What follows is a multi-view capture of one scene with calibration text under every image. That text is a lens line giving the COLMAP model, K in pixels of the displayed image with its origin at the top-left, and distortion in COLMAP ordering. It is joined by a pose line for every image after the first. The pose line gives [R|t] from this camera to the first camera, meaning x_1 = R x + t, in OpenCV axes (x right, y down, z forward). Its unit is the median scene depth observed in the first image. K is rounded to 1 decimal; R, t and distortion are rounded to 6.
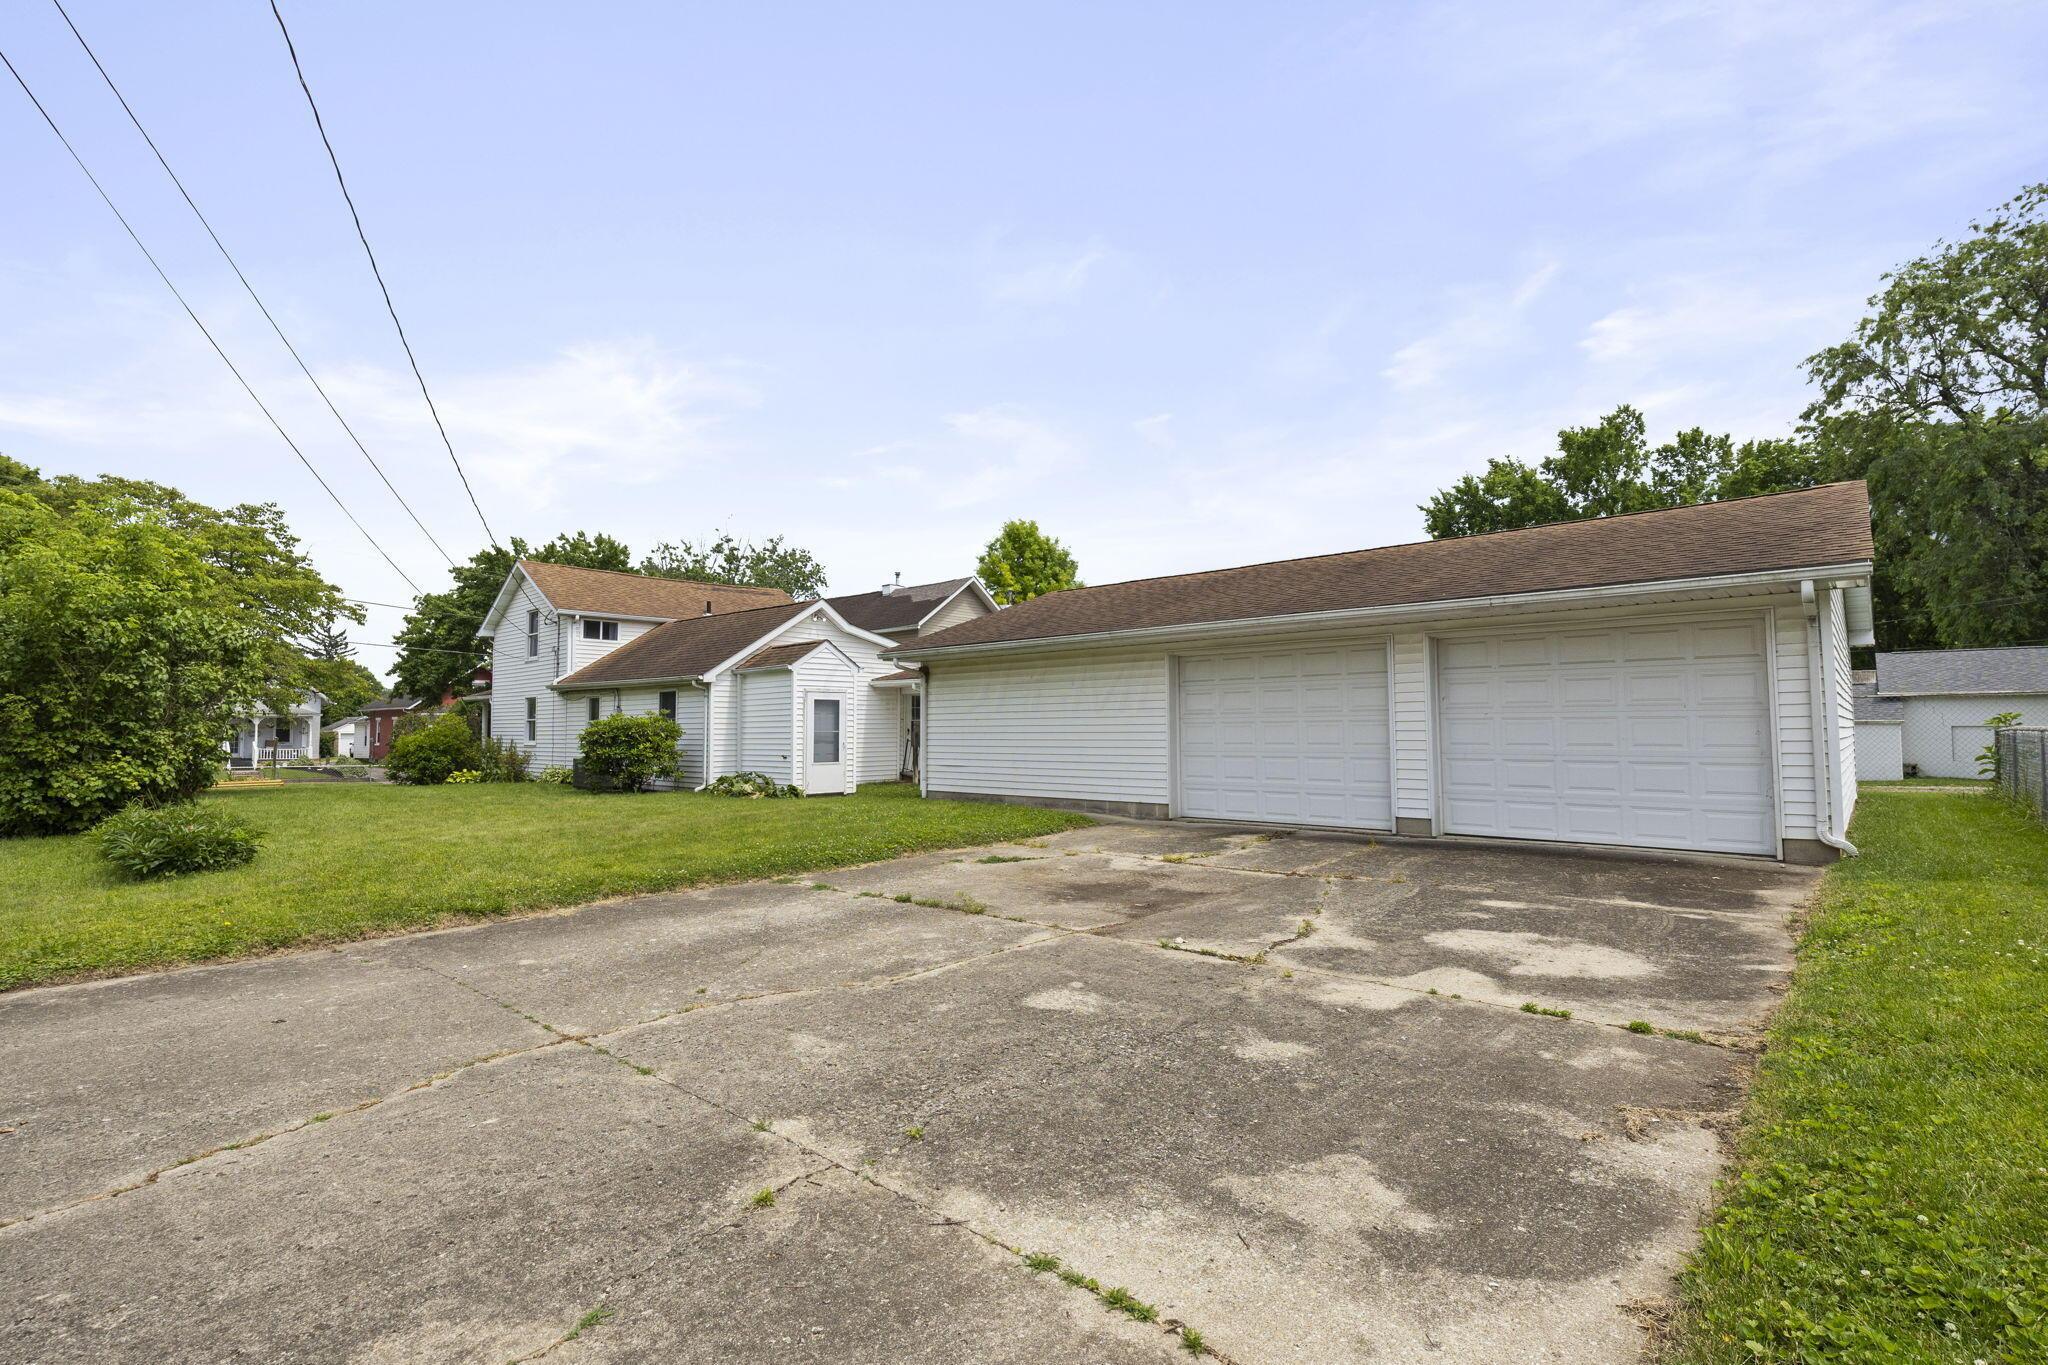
lens RADIAL K [[955.5, 0, 1021.3], [0, 955.5, 672.5], [0, 0, 1]] dist [-0.000240, -0.001335]
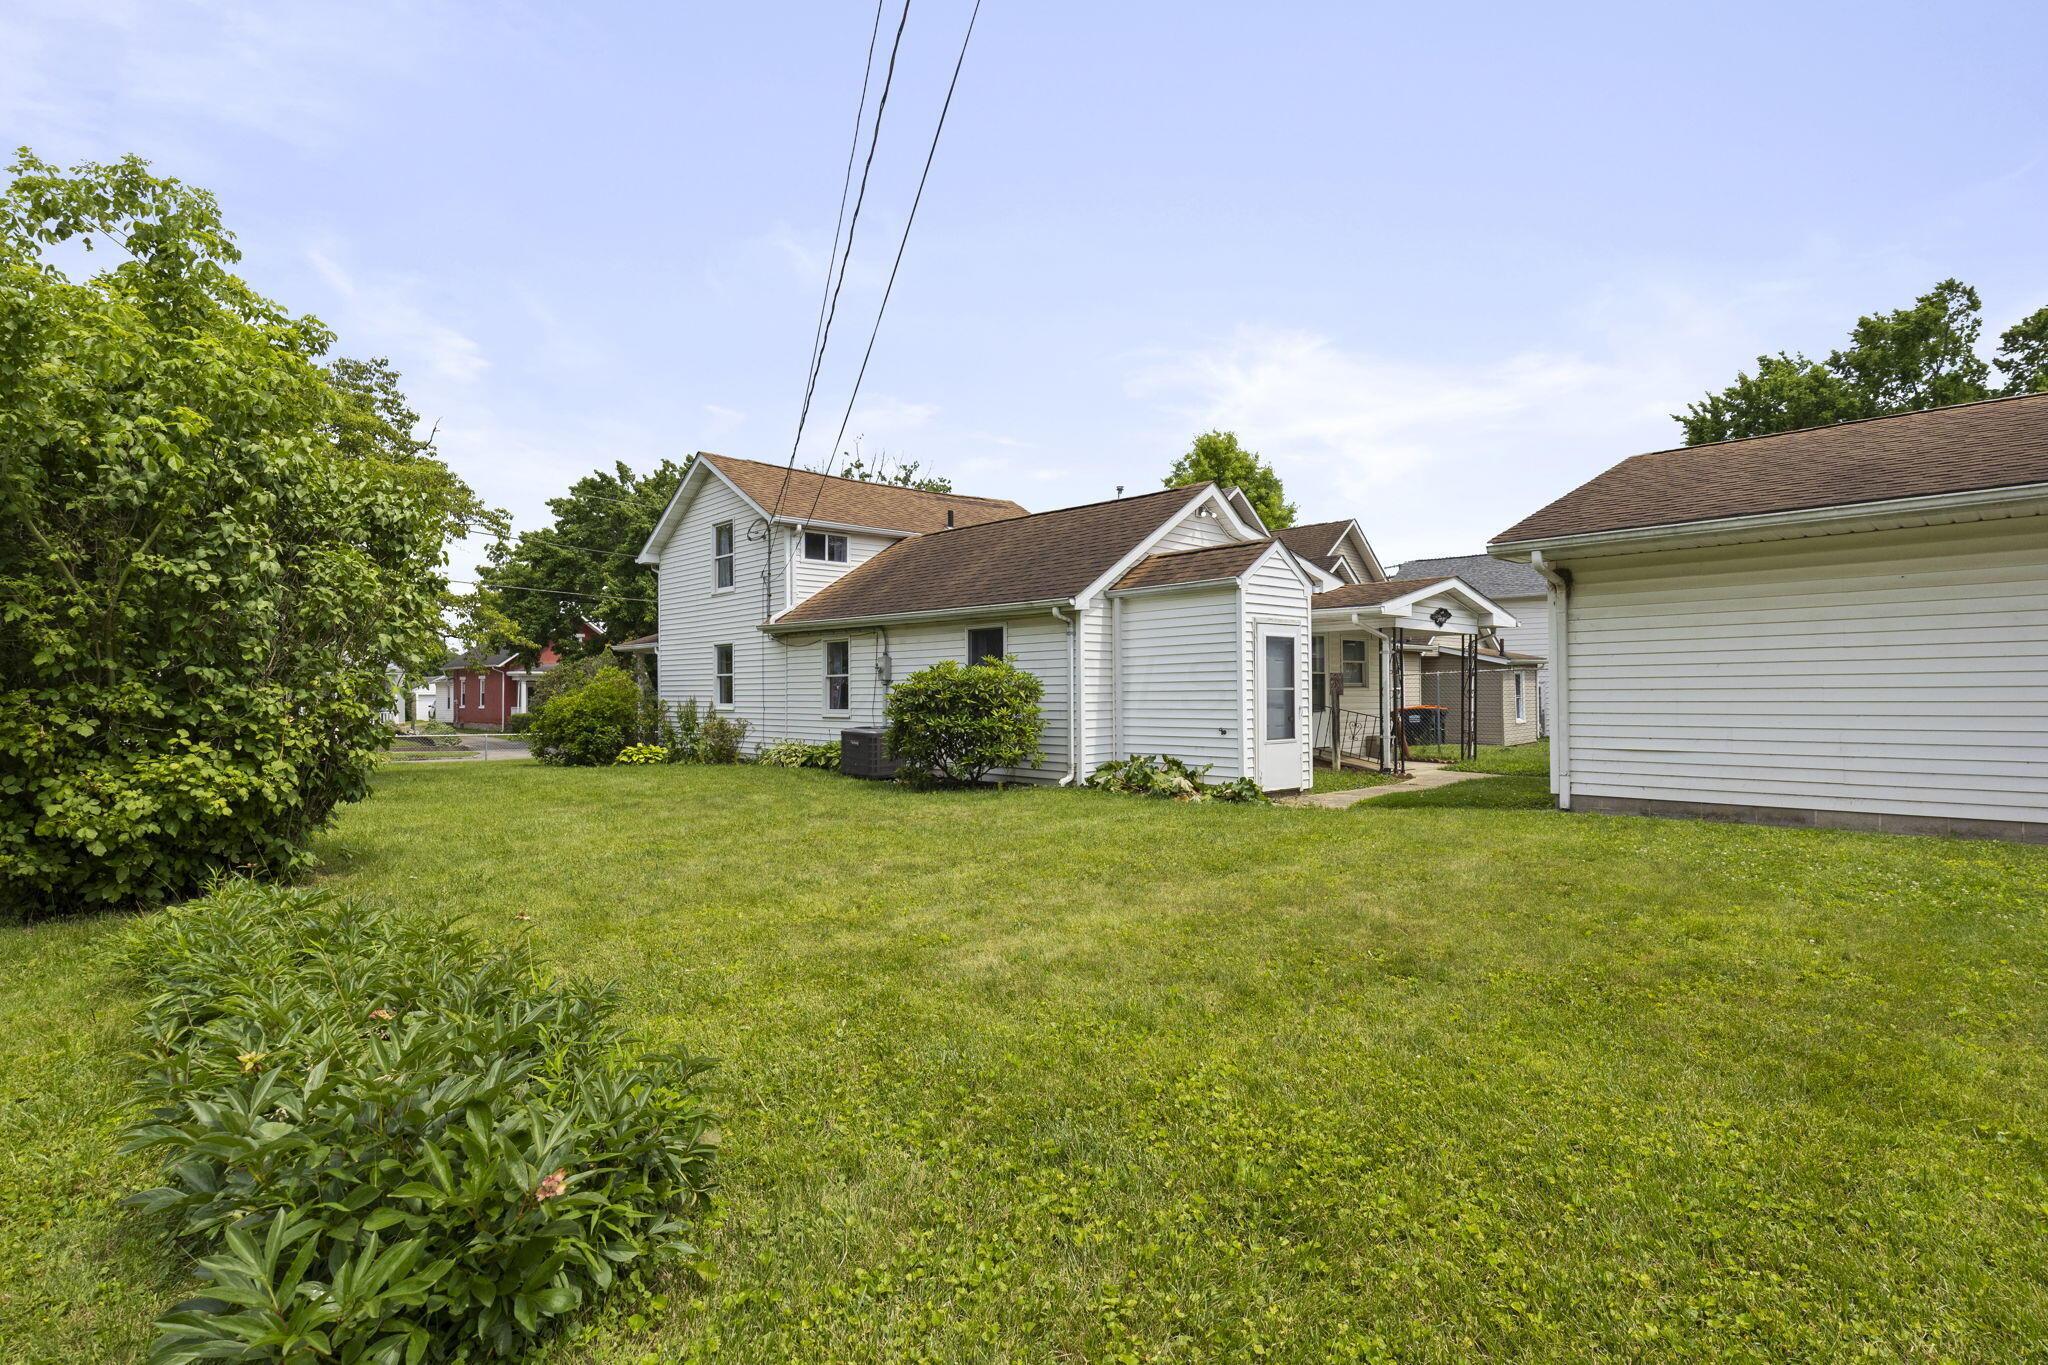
lens RADIAL K [[1010.0, 0, 1019.2], [0, 1010.0, 677.3], [0, 0, 1]] dist [-0.000090, -0.000499]
pose [[0.997675, -0.002981, -0.068082, -0.255969], [0.006199, 0.998871, 0.047104, 0.018018], [0.067865, -0.047416, 0.996567, 0.272388]]
